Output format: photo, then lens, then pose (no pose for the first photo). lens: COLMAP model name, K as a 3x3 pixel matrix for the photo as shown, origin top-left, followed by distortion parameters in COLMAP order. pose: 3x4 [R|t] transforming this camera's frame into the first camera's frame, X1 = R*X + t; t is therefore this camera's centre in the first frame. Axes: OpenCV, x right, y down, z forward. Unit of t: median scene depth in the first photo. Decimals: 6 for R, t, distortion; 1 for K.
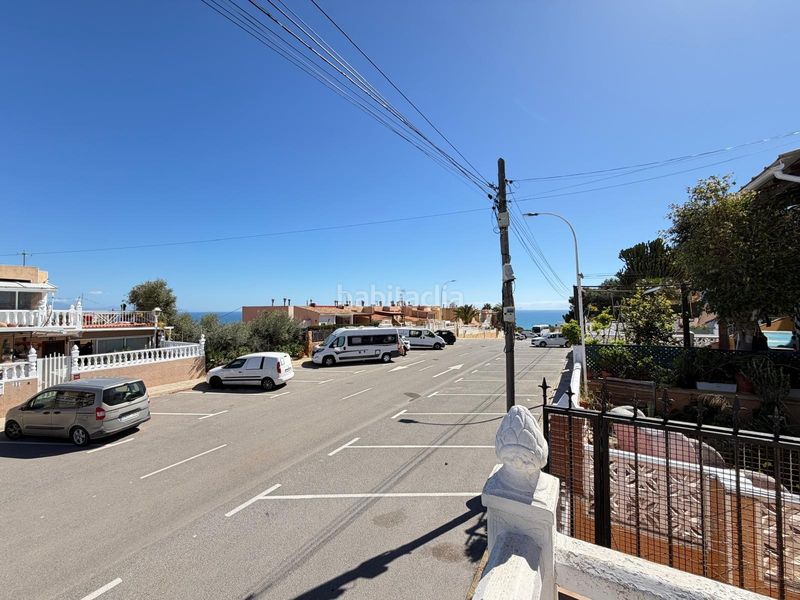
lens RADIAL K [[317.3, 0, 398.9], [0, 317.3, 300.8], [0, 0, 1]] dist [0.001023, -0.000033]
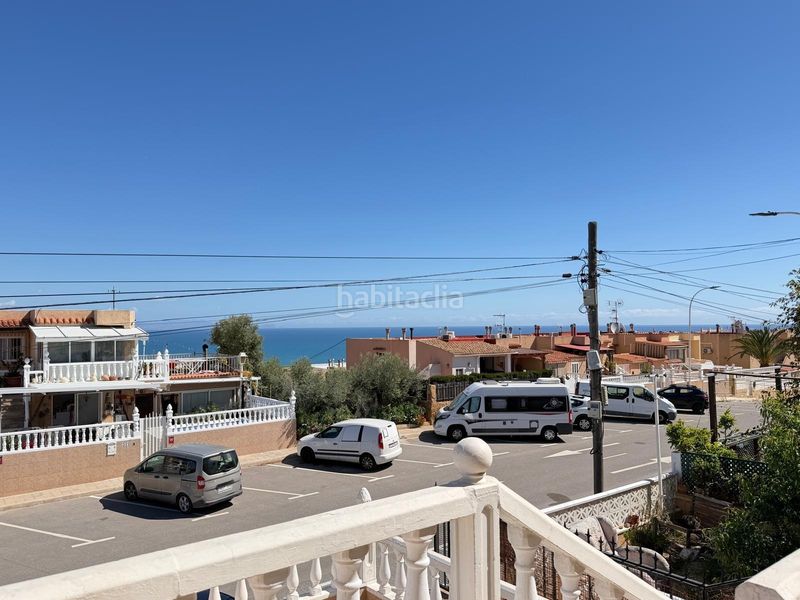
lens RADIAL K [[606.5, 0, 403.6], [0, 606.5, 305.5], [0, 0, 1]] dist [0.145628, -0.246200]
pose [[0.929329, -0.014202, -0.368979, 0.185100], [0.013776, 0.999898, -0.003790, -0.092090], [0.368995, -0.001561, 0.929430, -0.284636]]
